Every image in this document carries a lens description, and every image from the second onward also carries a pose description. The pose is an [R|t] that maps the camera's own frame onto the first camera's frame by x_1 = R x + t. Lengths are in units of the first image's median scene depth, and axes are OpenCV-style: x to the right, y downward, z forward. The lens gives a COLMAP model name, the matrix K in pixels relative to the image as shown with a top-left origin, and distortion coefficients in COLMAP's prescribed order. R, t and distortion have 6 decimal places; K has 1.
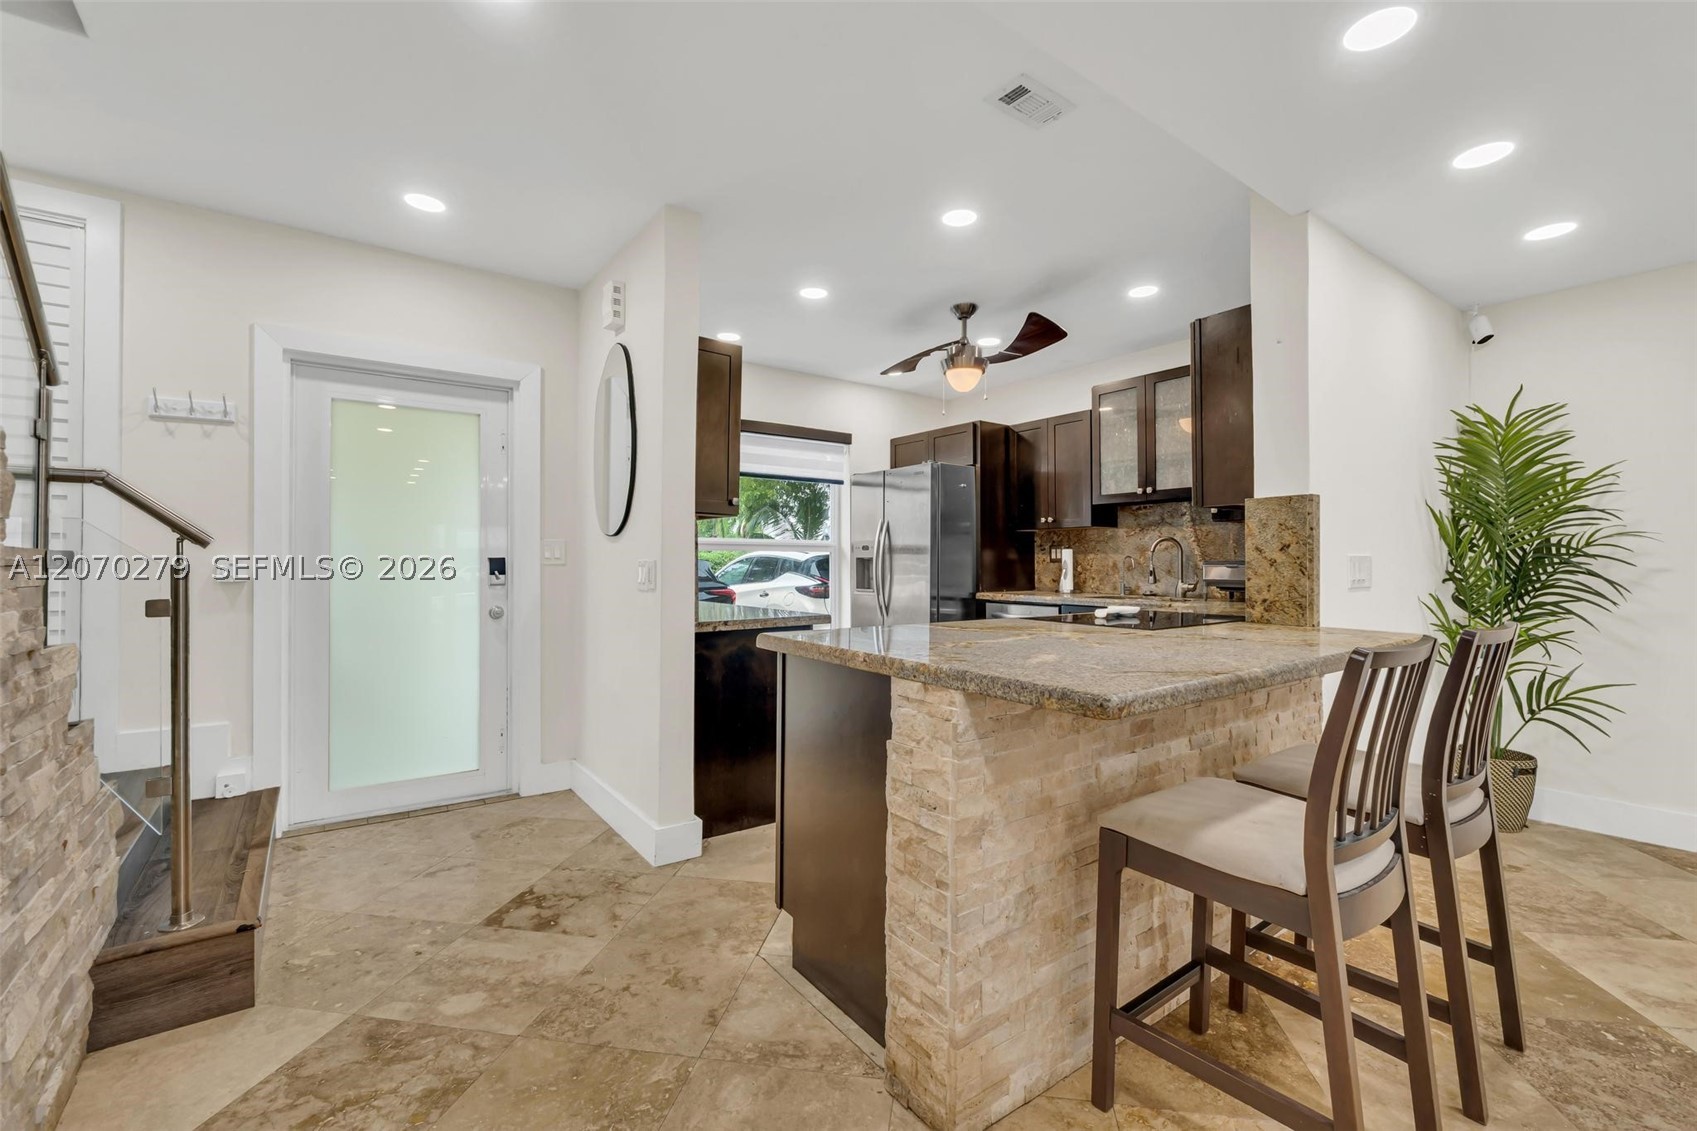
lens RADIAL K [[717.3, 0, 857.6], [0, 717.3, 556.0], [0, 0, 1]] dist [-0.004413, -0.000398]
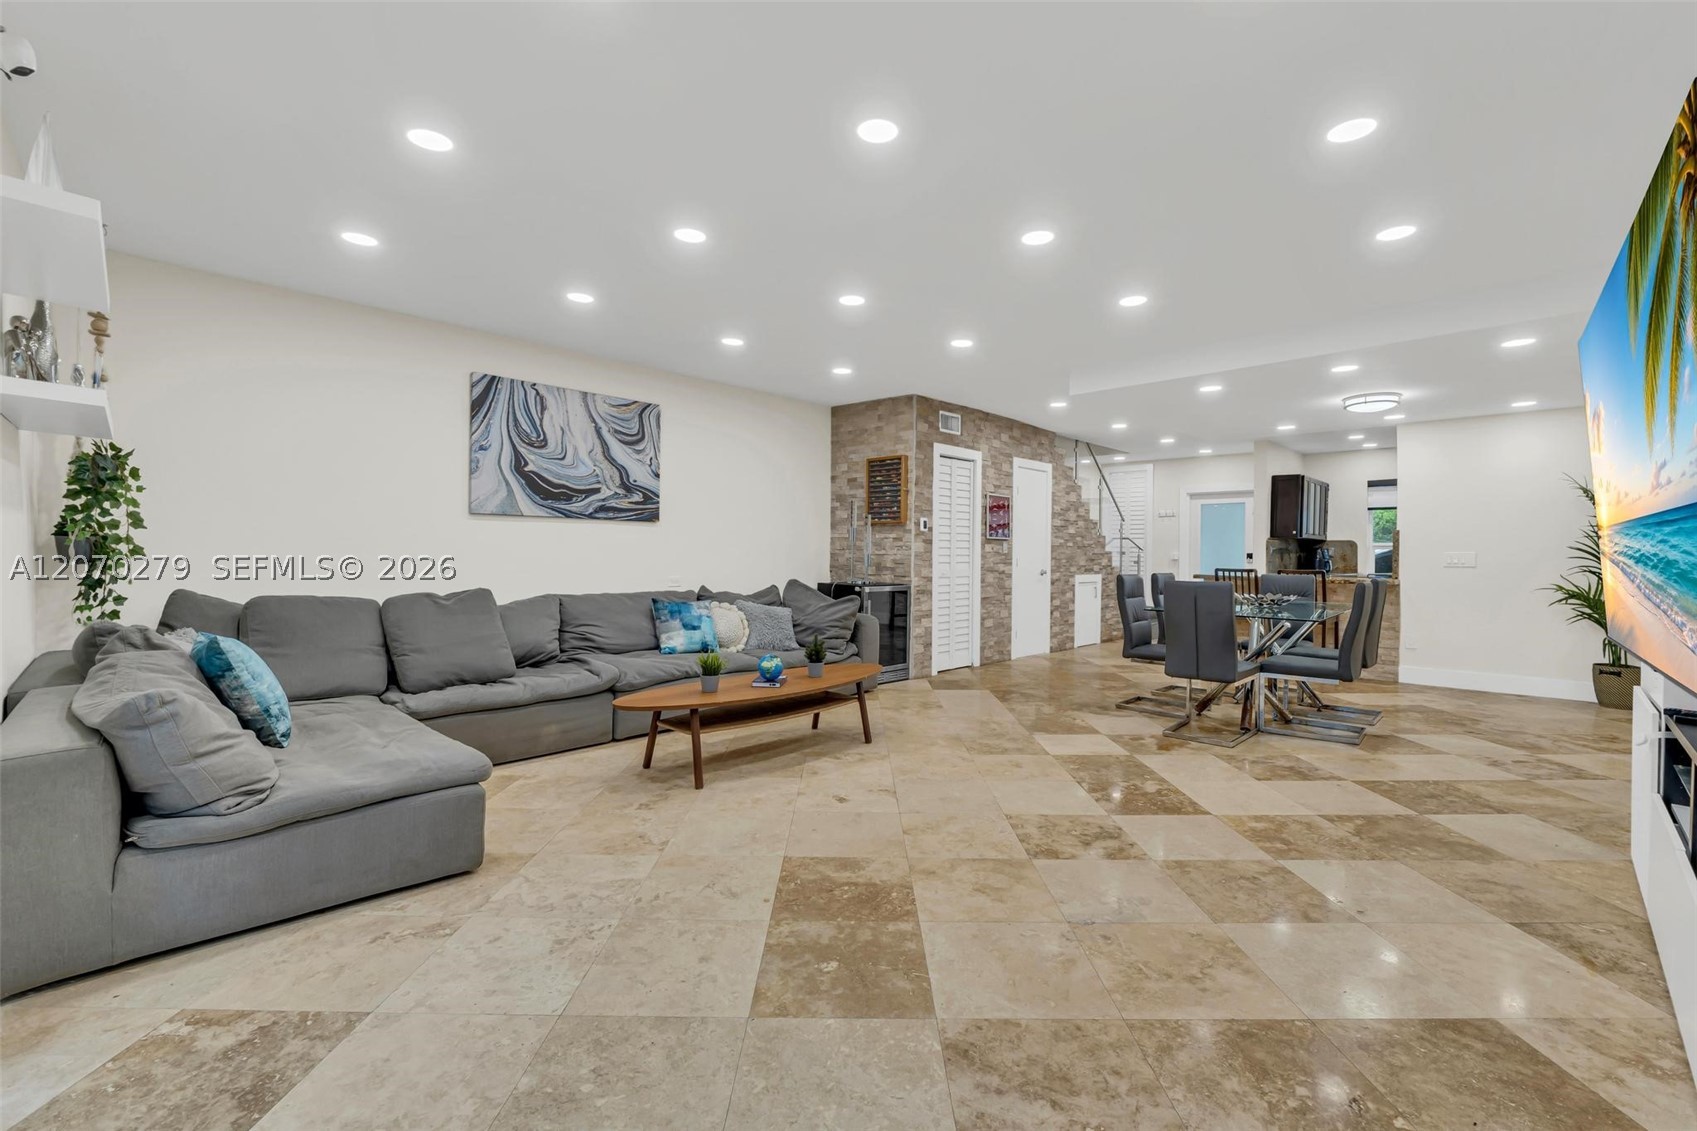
lens RADIAL K [[717.3, 0, 853.7], [0, 717.3, 551.1], [0, 0, 1]] dist [-0.004413, -0.000398]
pose [[0.159890, 0.001576, -0.987134, 2.906901], [0.000633, 0.999998, 0.001699, -0.014083], [0.987135, -0.000896, 0.159889, -1.418820]]
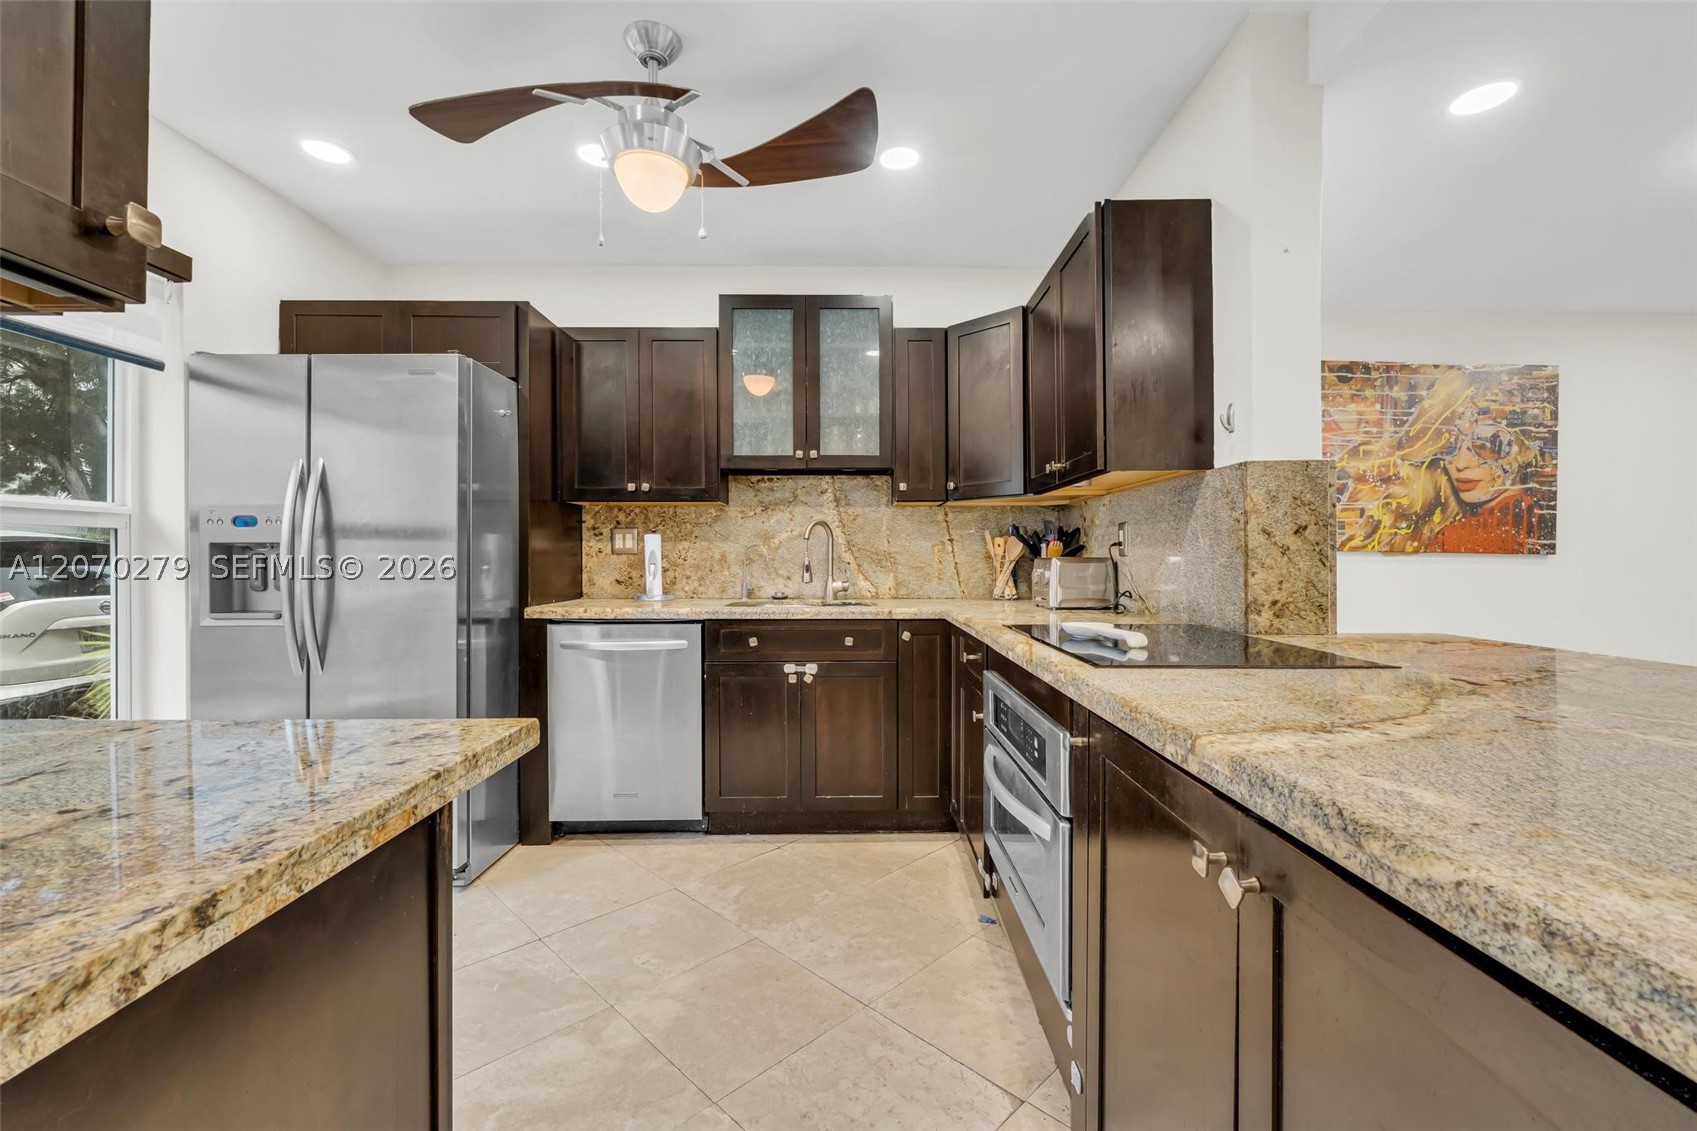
lens RADIAL K [[717.3, 0, 859.9], [0, 717.3, 562.4], [0, 0, 1]] dist [-0.004413, -0.000398]
pose [[0.586990, -0.008754, 0.809547, -0.272183], [-0.004389, 0.999892, 0.013995, 0.013430], [-0.809582, -0.011768, 0.586888, 0.931764]]
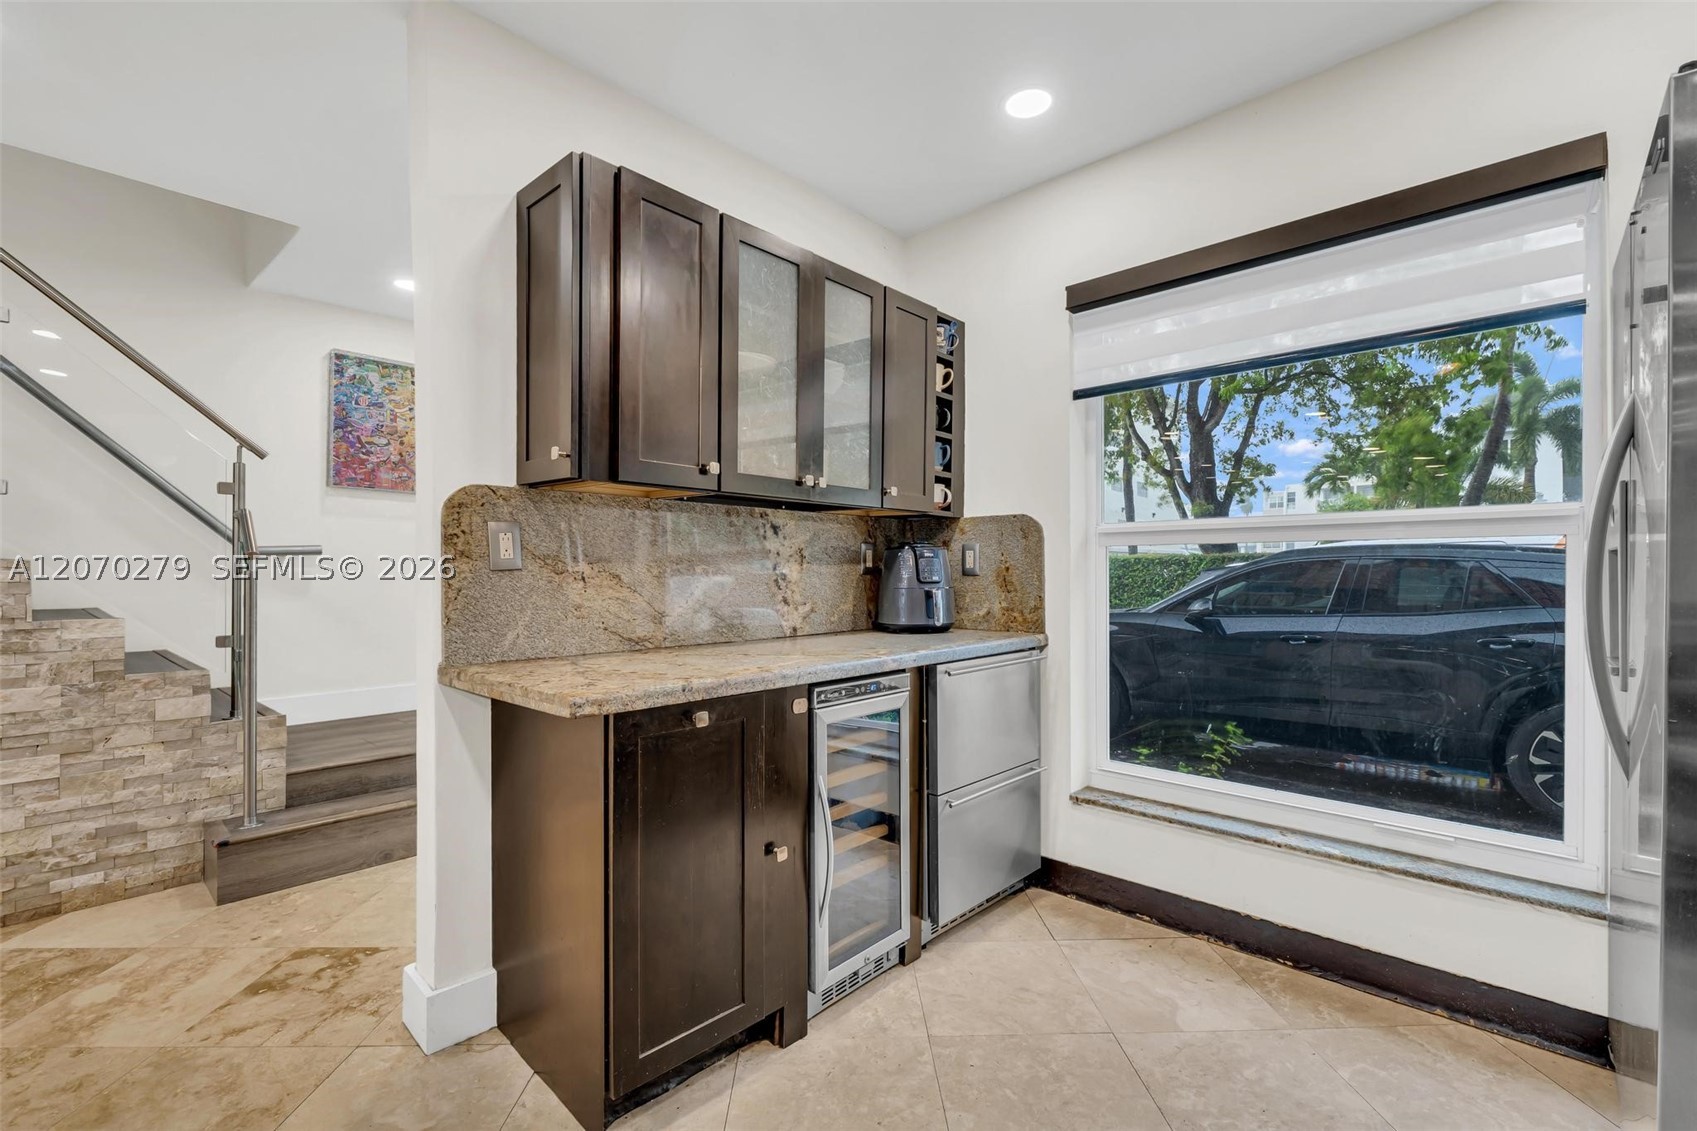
lens RADIAL K [[728.6, 0, 848.7], [0, 728.6, 574.2], [0, 0, 1]] dist [-0.000809, -0.002150]
pose [[0.182958, 0.003125, -0.983116, 0.514193], [0.009665, 0.999941, 0.004977, 0.016856], [0.983073, -0.010412, 0.182917, 1.428758]]
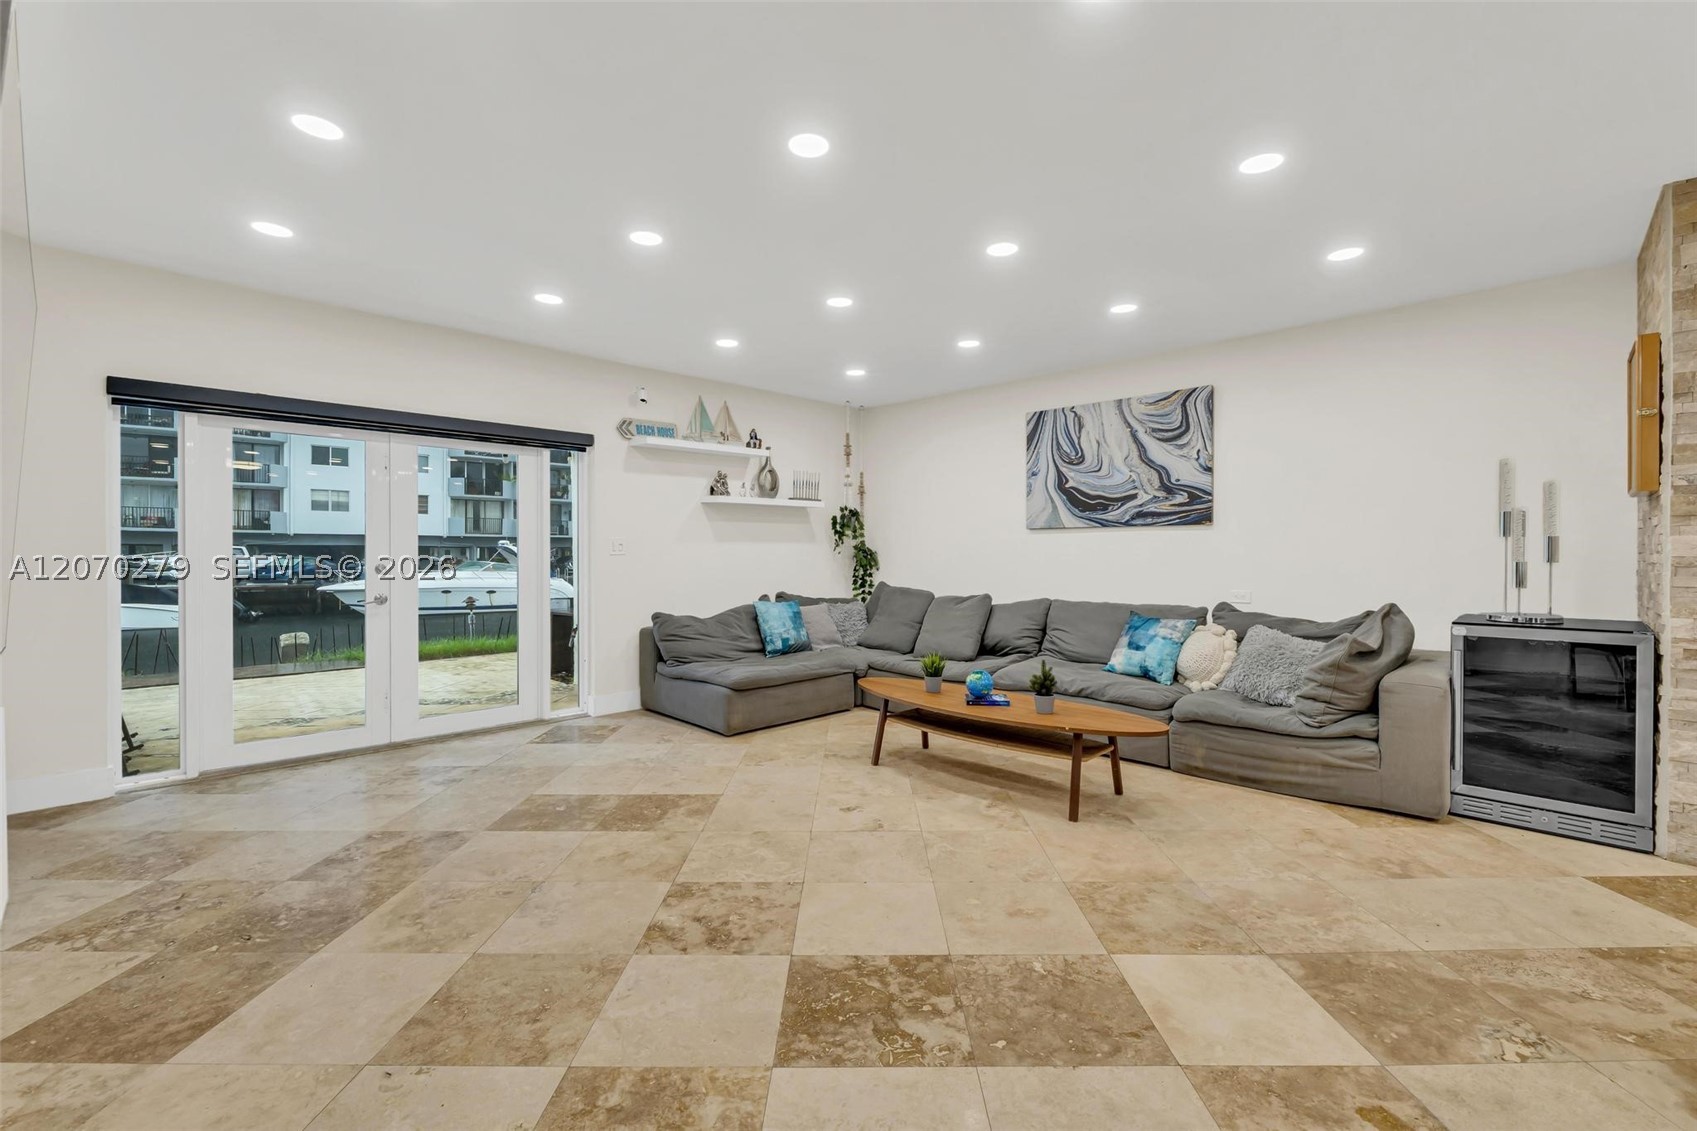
lens RADIAL K [[717.3, 0, 859.4], [0, 717.3, 553.4], [0, 0, 1]] dist [-0.004413, -0.000398]
pose [[-0.987915, -0.000027, -0.154997, 1.763110], [0.002118, 0.999904, -0.013670, -0.001198], [0.154982, -0.013833, -0.987820, 0.095993]]
